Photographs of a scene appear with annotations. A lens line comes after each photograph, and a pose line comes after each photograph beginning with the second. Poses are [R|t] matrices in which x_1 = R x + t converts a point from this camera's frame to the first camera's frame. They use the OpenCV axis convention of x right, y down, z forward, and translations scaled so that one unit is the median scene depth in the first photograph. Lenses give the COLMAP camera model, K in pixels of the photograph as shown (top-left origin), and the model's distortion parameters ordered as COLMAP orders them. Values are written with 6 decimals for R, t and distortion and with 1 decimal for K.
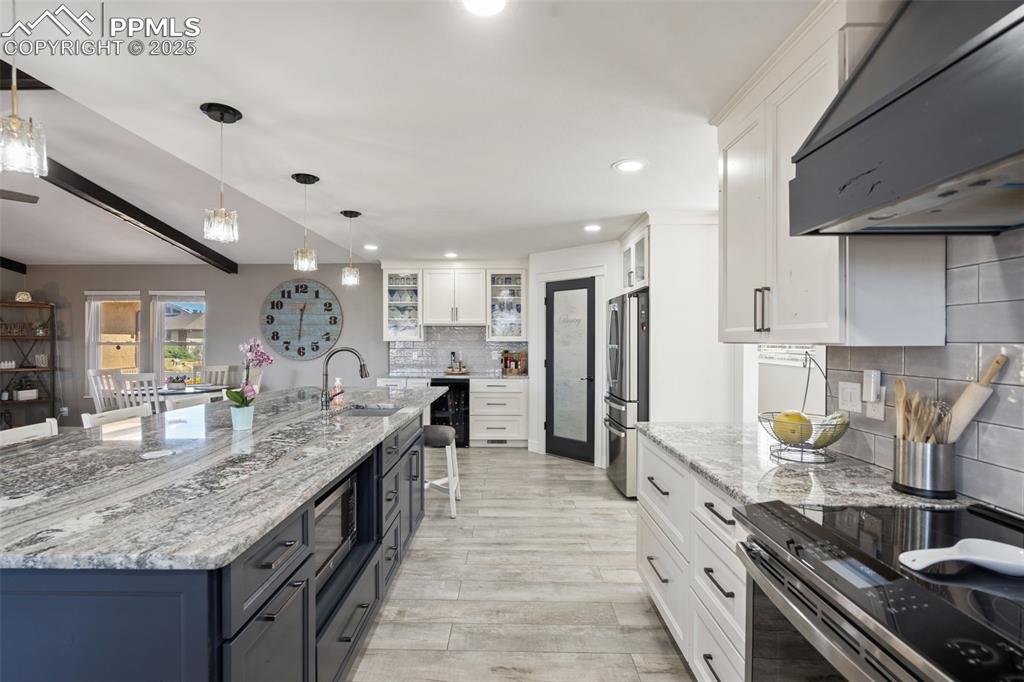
lens RADIAL K [[476.6, 0, 506.4], [0, 476.6, 346.3], [0, 0, 1]] dist [-0.000409, 0.000956]
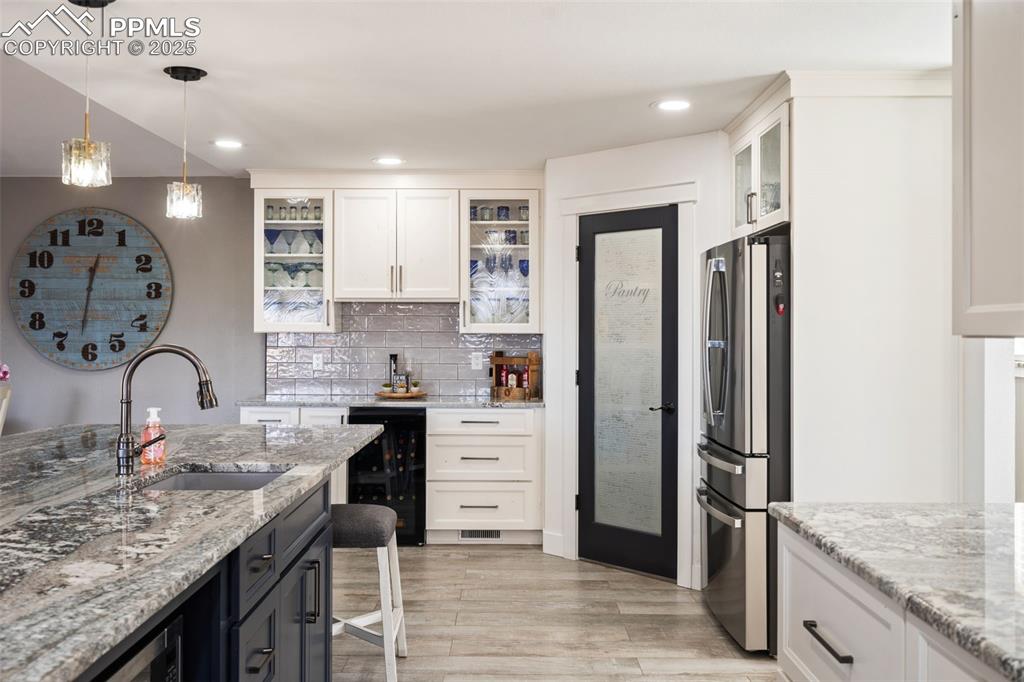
lens RADIAL K [[908.3, 0, 508.8], [0, 908.3, 330.8], [0, 0, 1]] dist [0.016795, -0.024376]
pose [[0.999911, 0.001934, 0.013177, -0.003785], [-0.001765, 0.999916, -0.012832, -0.000627], [-0.013201, 0.012807, 0.999831, 0.048954]]
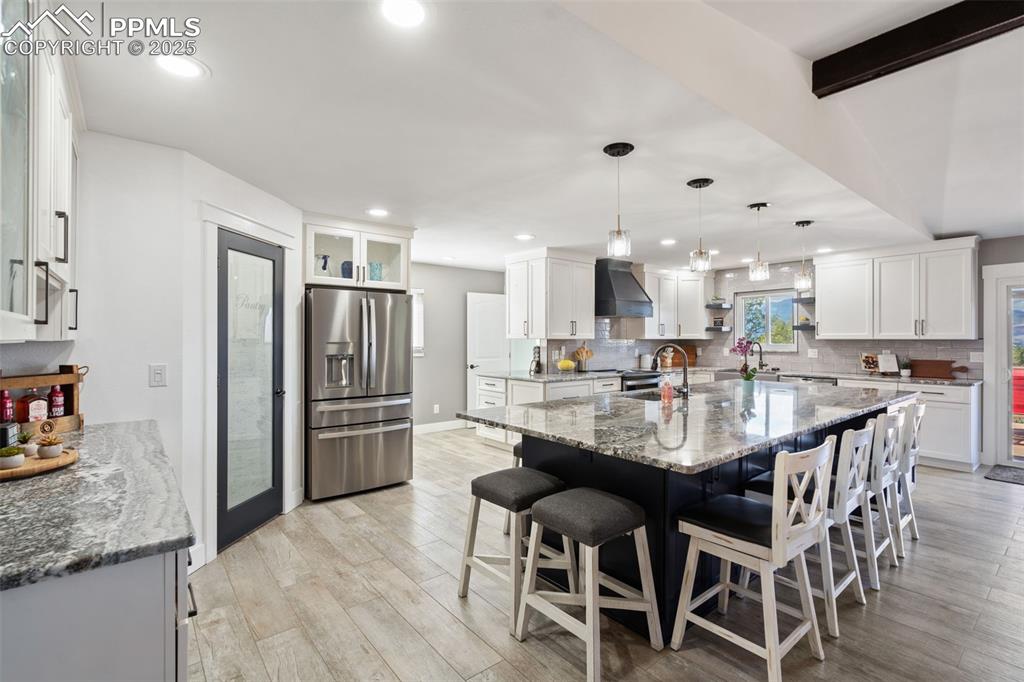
lens RADIAL K [[476.6, 0, 514.0], [0, 476.6, 338.9], [0, 0, 1]] dist [-0.000409, 0.000956]
pose [[-0.640832, -0.012142, 0.767585, -0.568598], [0.000983, 0.999861, 0.016636, -0.021158], [-0.767680, 0.011416, -0.640732, 1.169161]]
